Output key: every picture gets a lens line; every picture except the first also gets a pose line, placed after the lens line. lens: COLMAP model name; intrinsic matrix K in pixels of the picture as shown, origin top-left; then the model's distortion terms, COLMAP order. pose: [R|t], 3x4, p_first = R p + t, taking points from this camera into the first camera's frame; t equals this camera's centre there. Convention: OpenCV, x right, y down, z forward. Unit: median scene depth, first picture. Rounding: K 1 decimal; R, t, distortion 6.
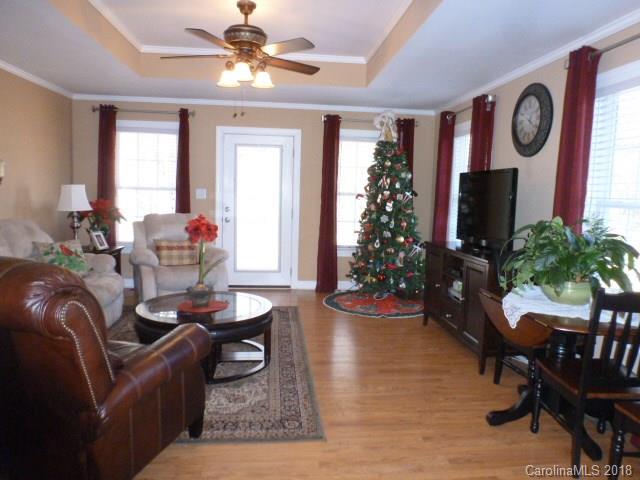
lens RADIAL K [[449.0, 0, 322.0], [0, 449.0, 240.3], [0, 0, 1]] dist [-0.048926, 0.005609]
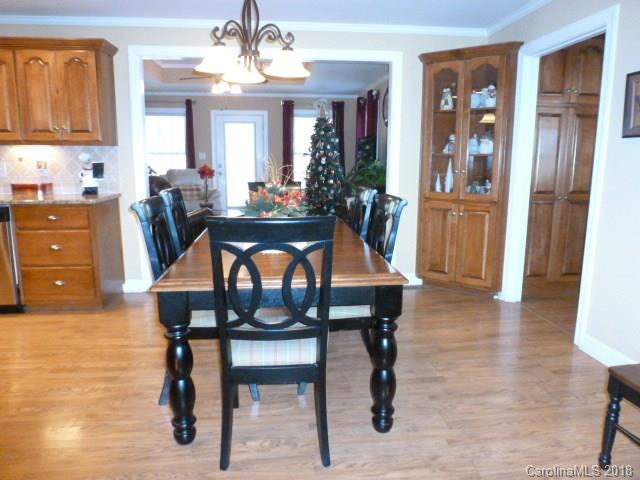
lens RADIAL K [[449.0, 0, 317.0], [0, 449.0, 239.5], [0, 0, 1]] dist [-0.048926, 0.005609]
pose [[0.999720, -0.023182, -0.004798, 0.126105], [0.023471, 0.997029, 0.073369, 0.081437], [0.003083, -0.073461, 0.997293, -0.562087]]
